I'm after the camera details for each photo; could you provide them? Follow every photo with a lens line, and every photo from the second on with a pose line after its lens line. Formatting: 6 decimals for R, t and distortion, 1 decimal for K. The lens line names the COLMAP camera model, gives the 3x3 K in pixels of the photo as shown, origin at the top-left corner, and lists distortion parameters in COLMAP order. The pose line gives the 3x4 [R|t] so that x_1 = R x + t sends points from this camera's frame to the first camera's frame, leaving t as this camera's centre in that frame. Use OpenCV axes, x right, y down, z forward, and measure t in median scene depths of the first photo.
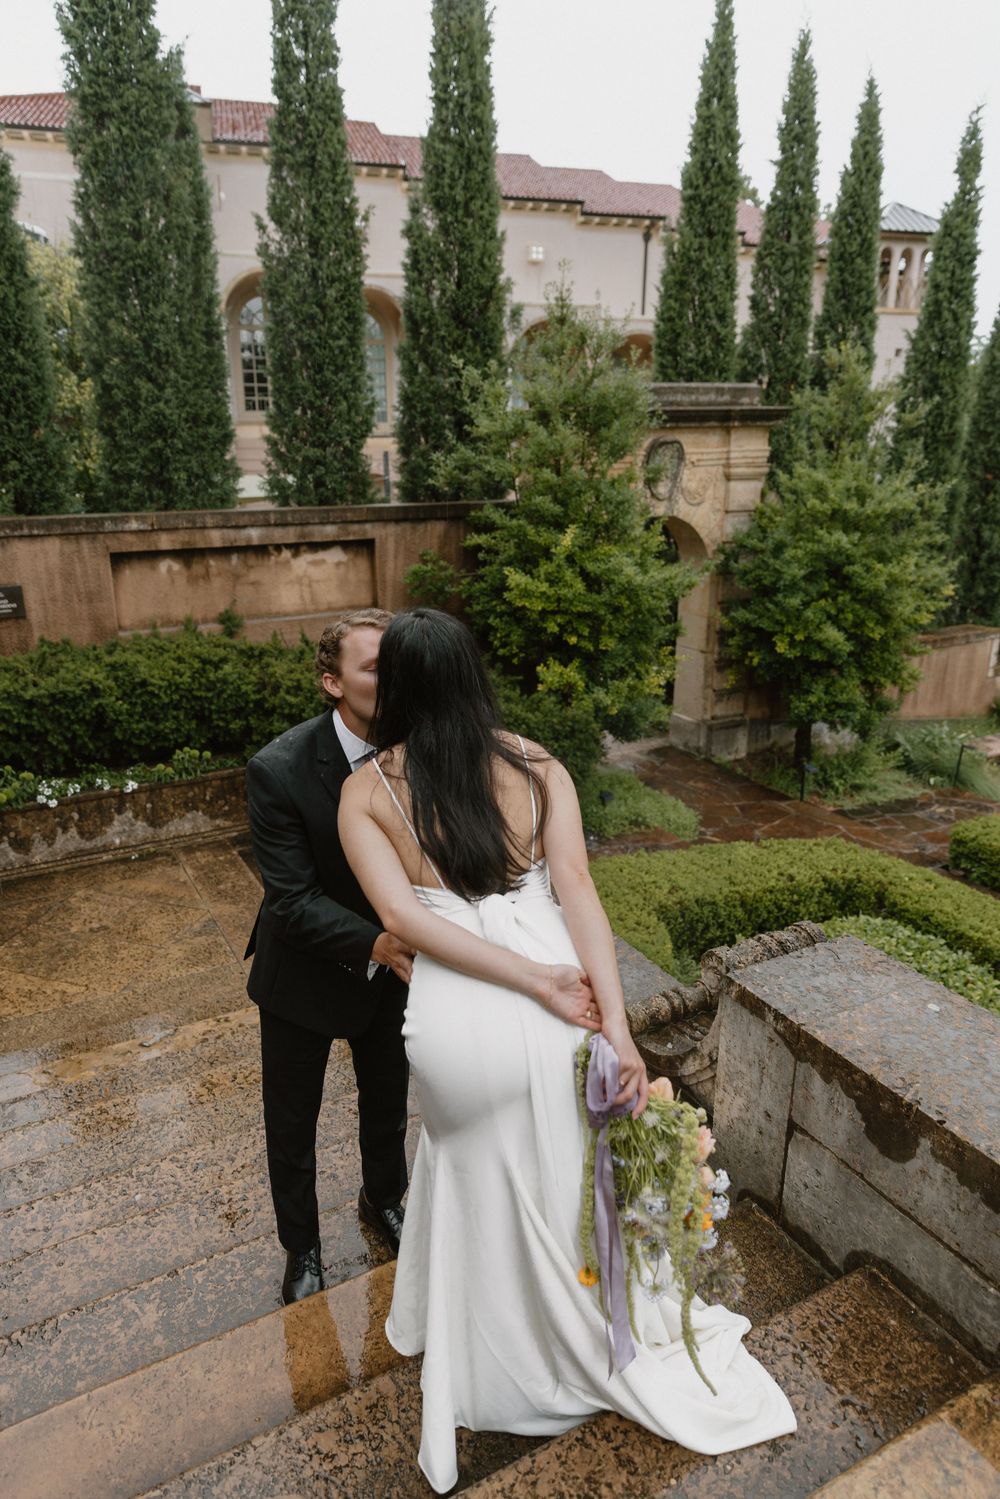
lens RADIAL K [[986.6, 0, 500.0], [0, 986.6, 749.5], [0, 0, 1]] dist [0.010624, -0.003066]
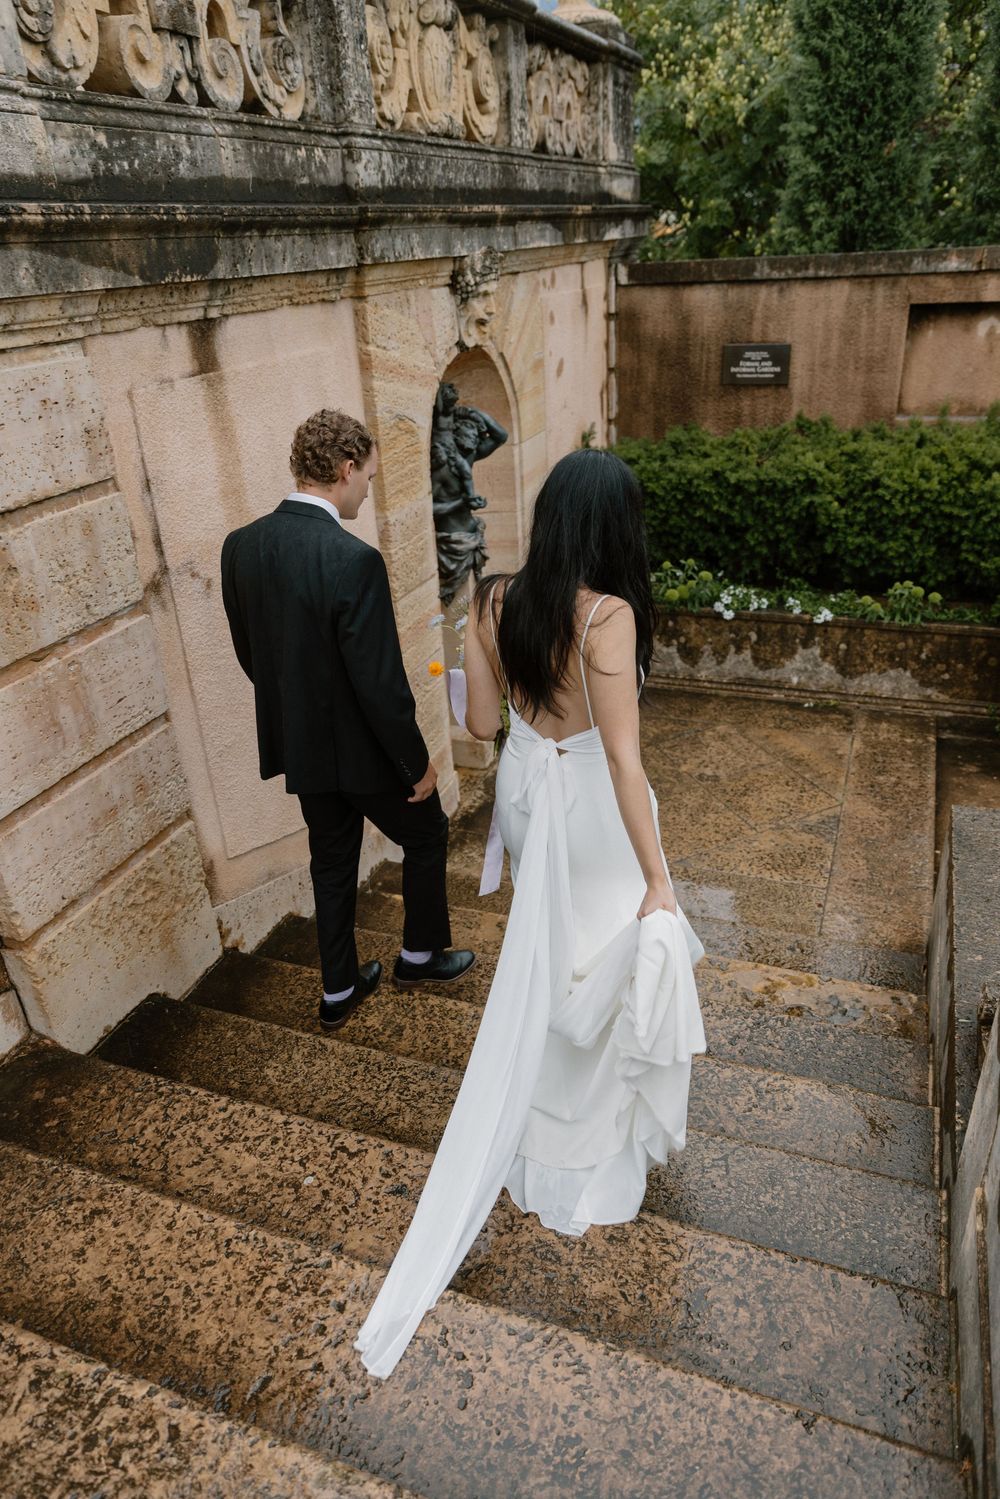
lens RADIAL K [[1006.8, 0, 500.0], [0, 1006.8, 749.5], [0, 0, 1]] dist [-0.001631, 0.003825]
pose [[0.638981, 0.315902, -0.701363, 0.049742], [-0.190654, 0.948371, 0.253461, -0.015023], [0.745221, -0.028239, 0.666219, 0.276120]]
